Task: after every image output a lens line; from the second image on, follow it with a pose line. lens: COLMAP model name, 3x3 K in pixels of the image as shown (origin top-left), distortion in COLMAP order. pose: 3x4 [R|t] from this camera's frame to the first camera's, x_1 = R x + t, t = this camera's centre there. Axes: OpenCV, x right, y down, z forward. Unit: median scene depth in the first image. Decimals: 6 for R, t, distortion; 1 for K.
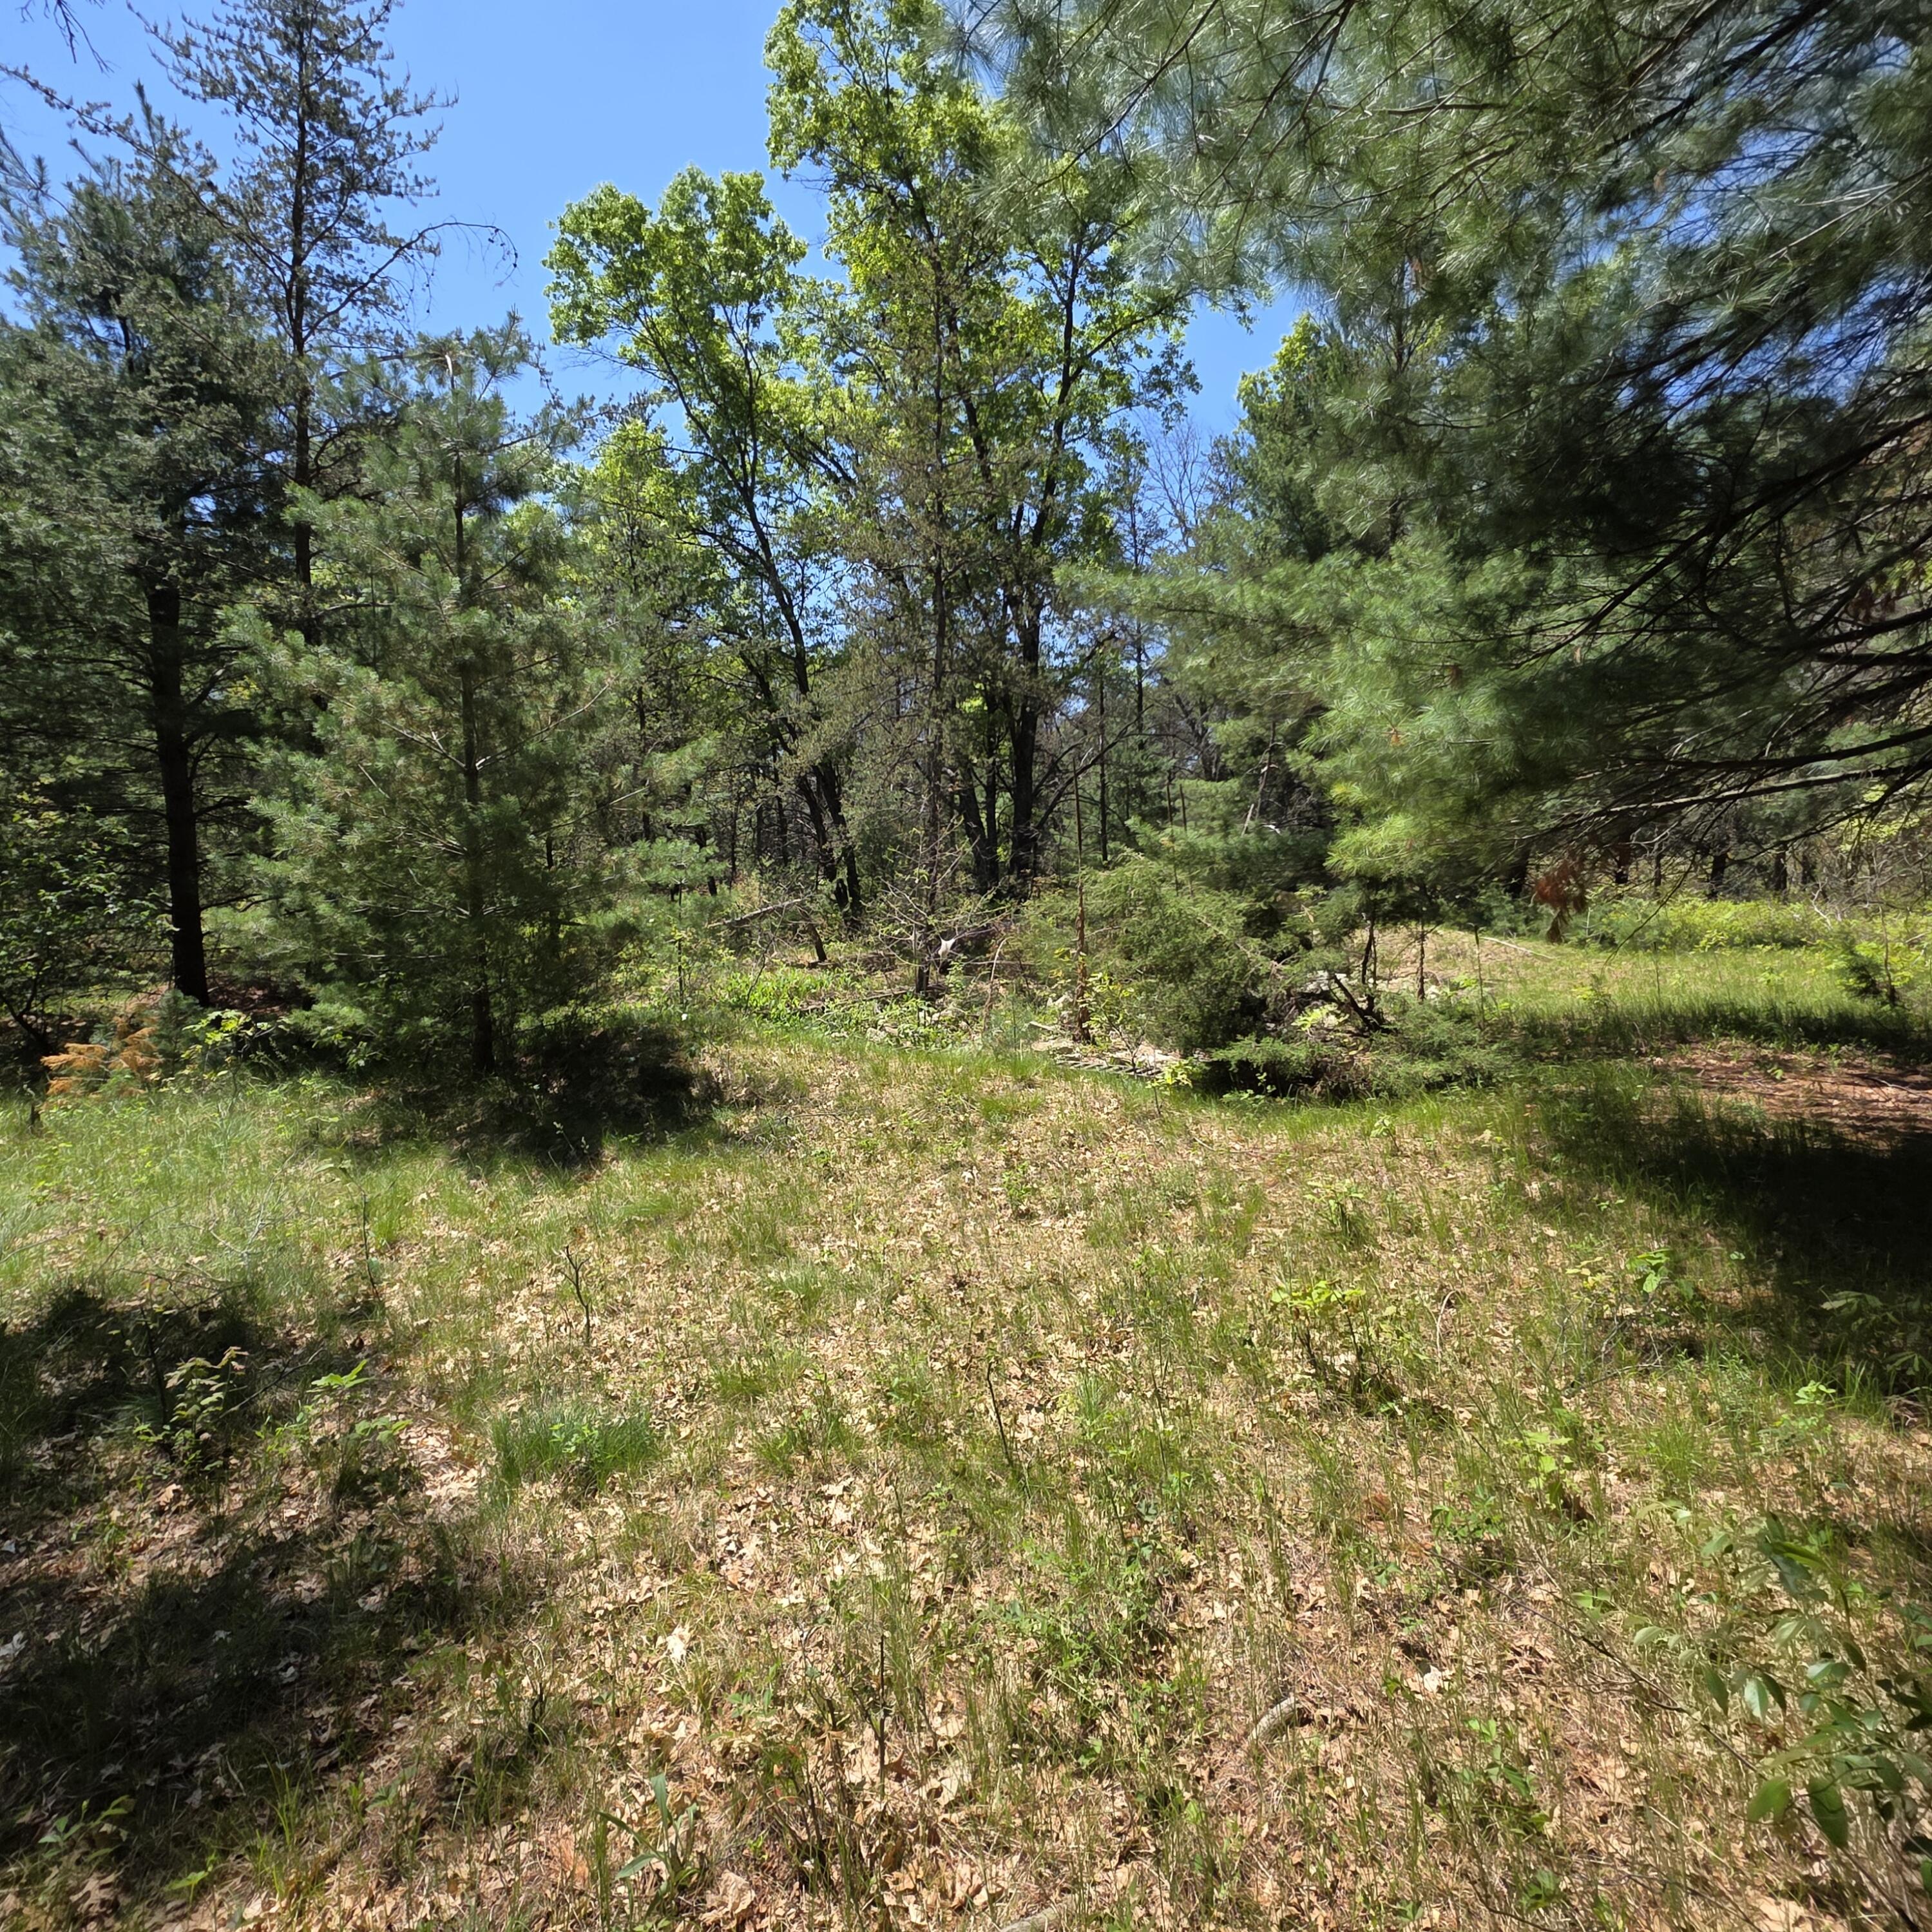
lens RADIAL K [[1078.0, 0, 966.0], [0, 1078.0, 966.0], [0, 0, 1]] dist [0.015236, -0.003192]
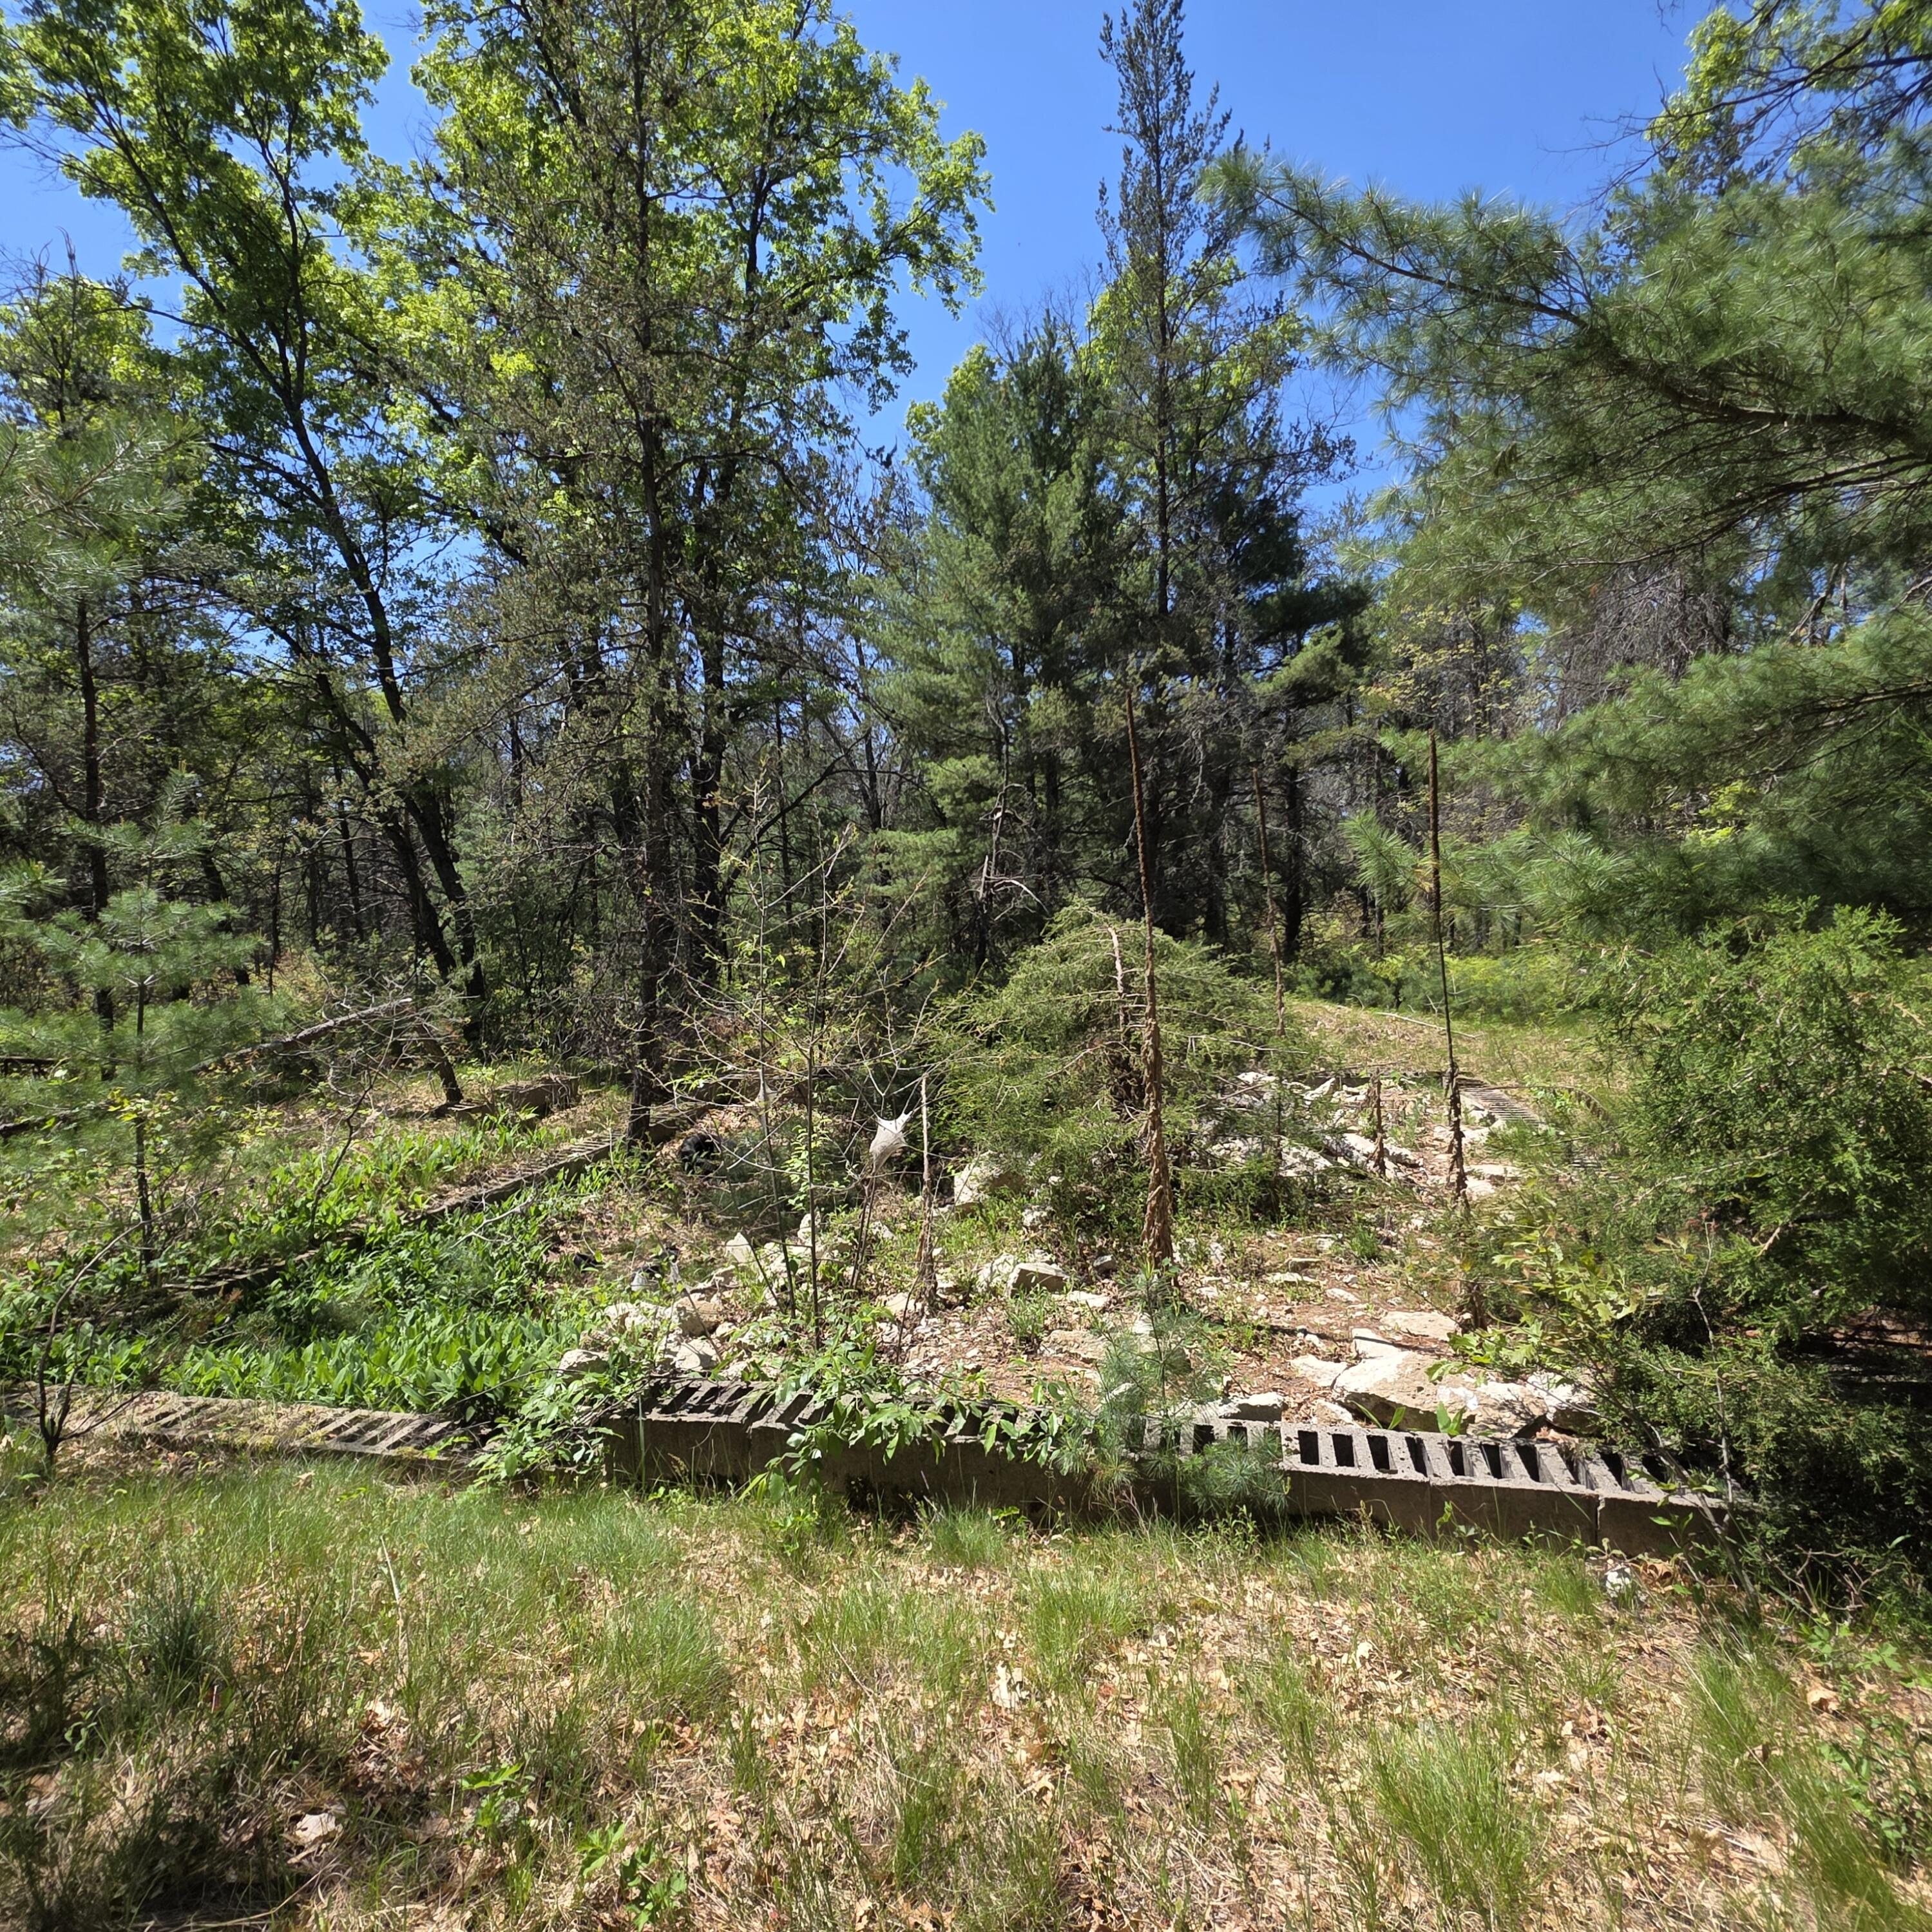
lens RADIAL K [[1078.0, 0, 966.0], [0, 1078.0, 966.0], [0, 0, 1]] dist [0.015236, -0.003192]
pose [[0.937756, -0.025328, 0.346369, -0.047607], [0.045451, 0.997710, -0.050097, -0.022703], [-0.344307, 0.062722, 0.936760, 0.222997]]
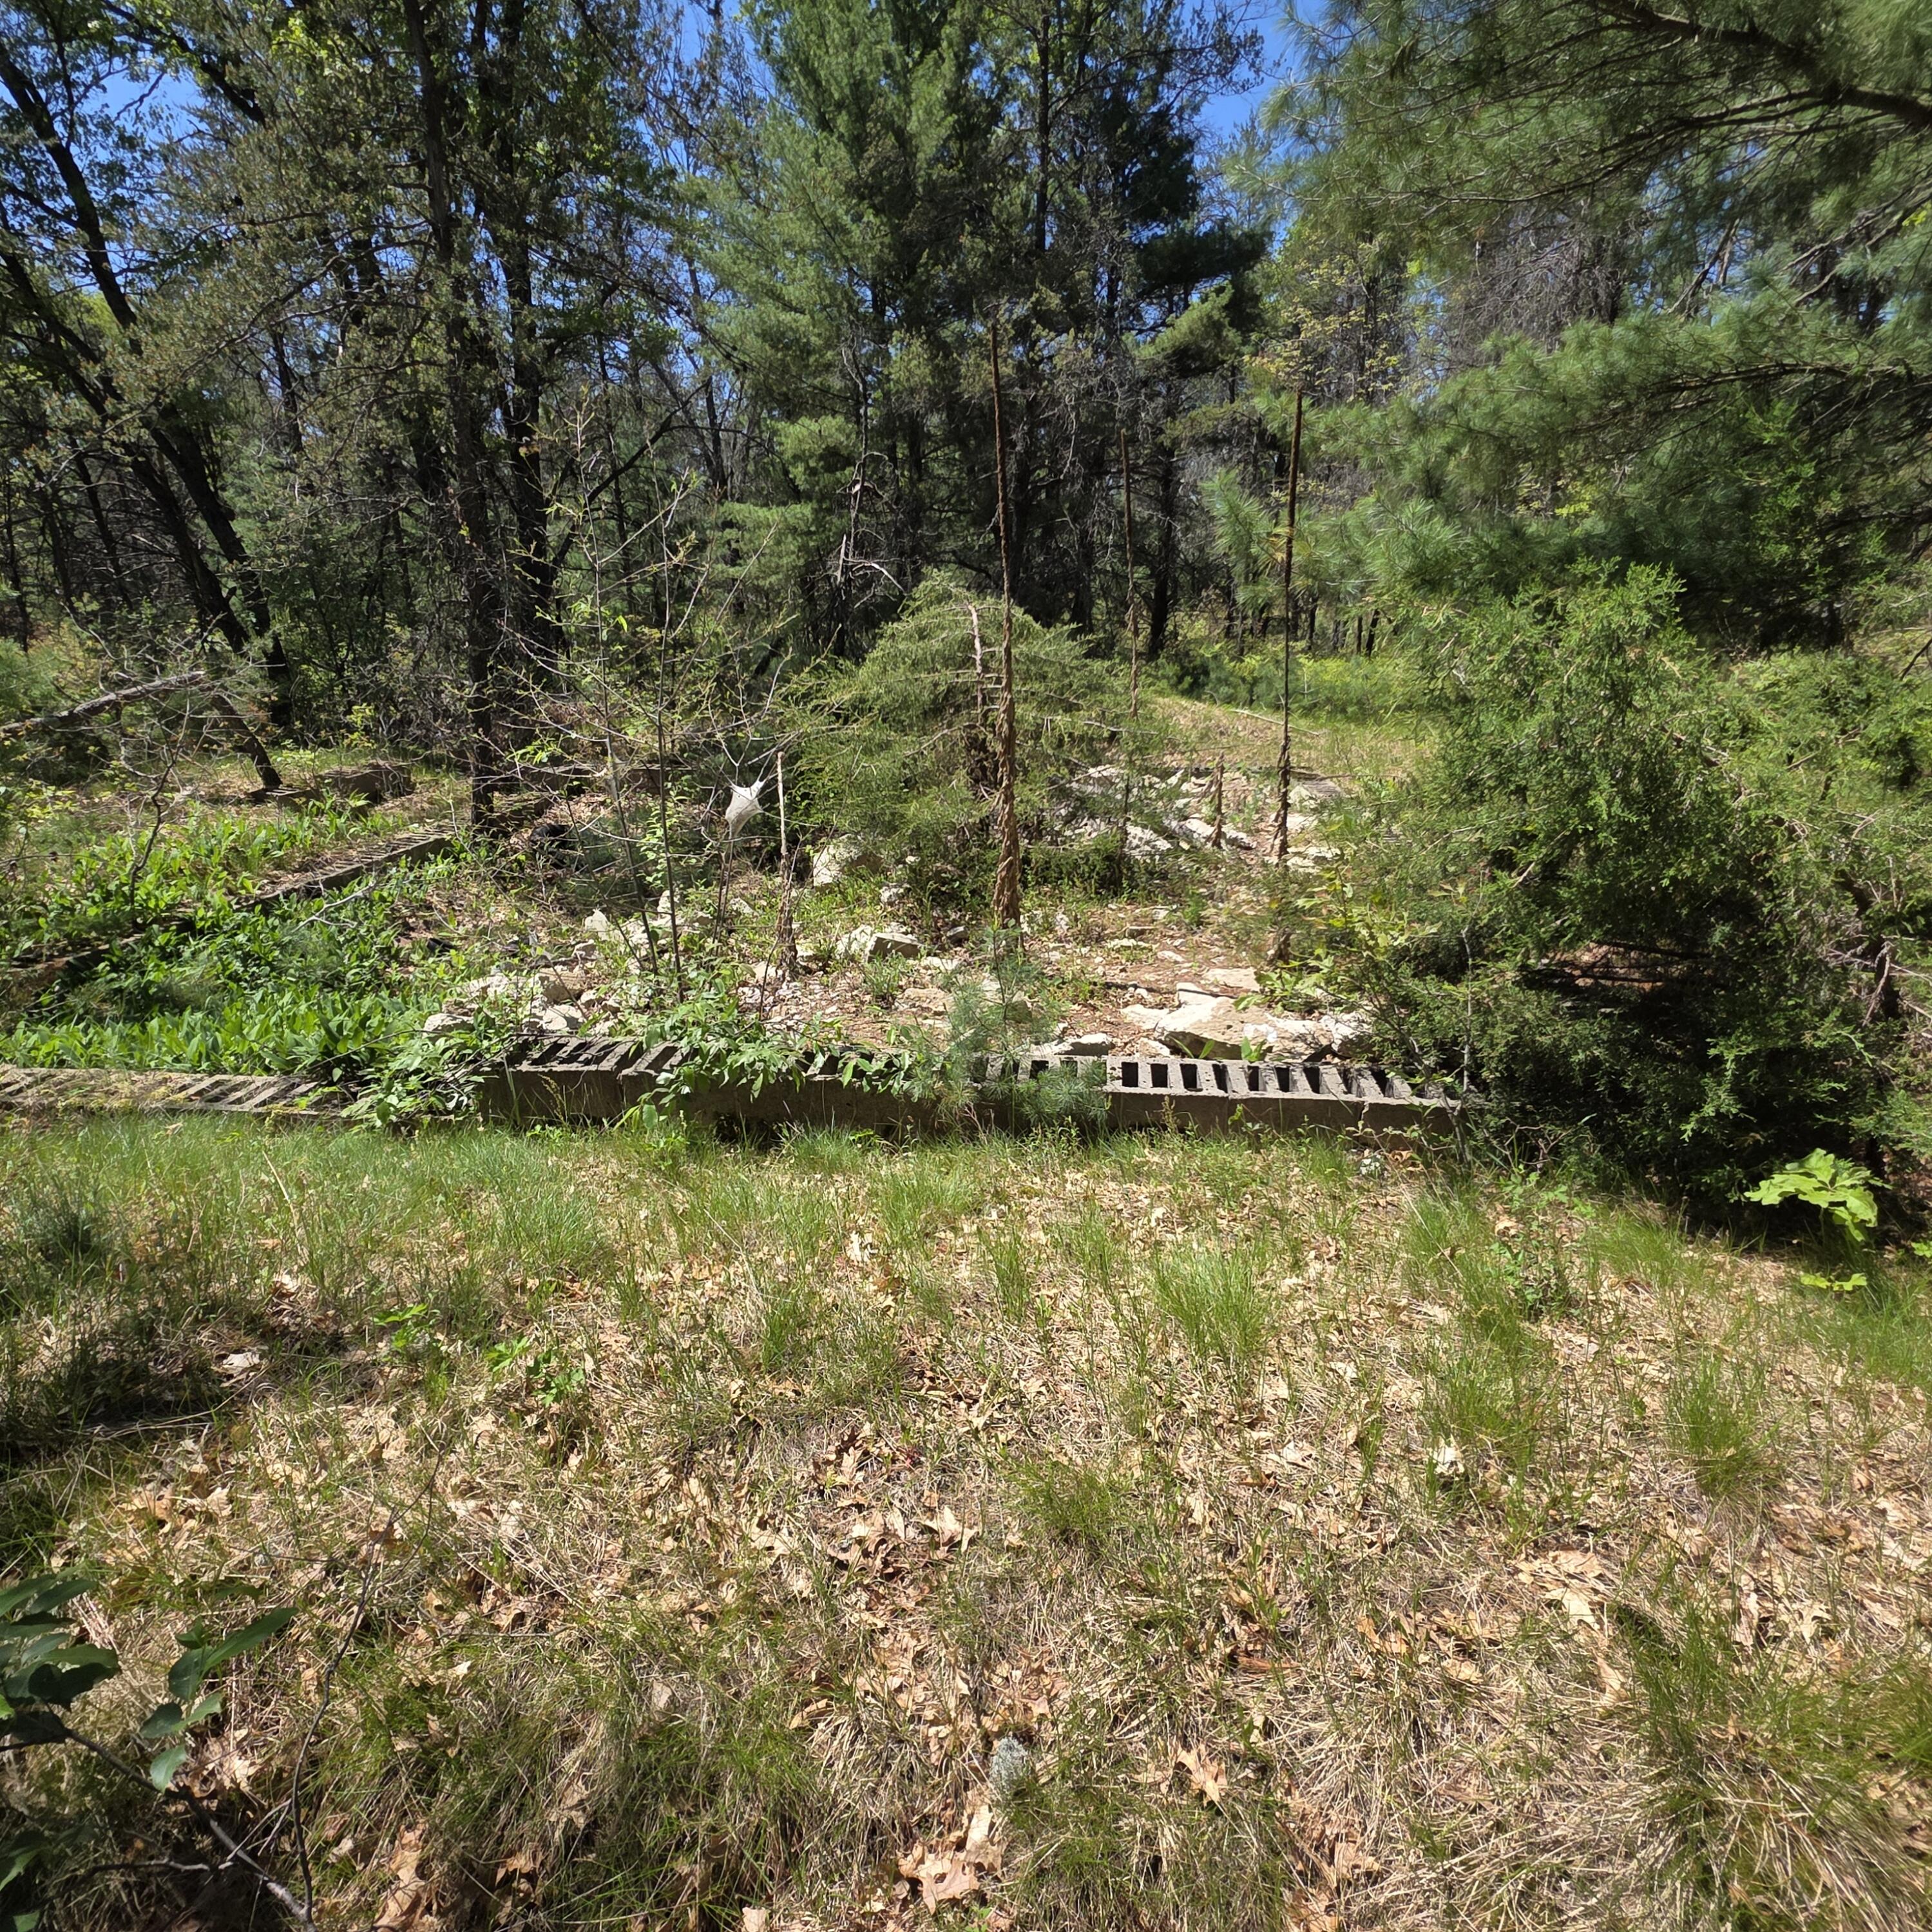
lens RADIAL K [[1078.0, 0, 966.0], [0, 1078.0, 966.0], [0, 0, 1]] dist [0.015236, -0.003192]
pose [[0.888023, -0.130658, 0.440844, -0.048187], [0.033364, 0.974559, 0.221632, -0.016592], [-0.458587, -0.182106, 0.869790, 0.218765]]
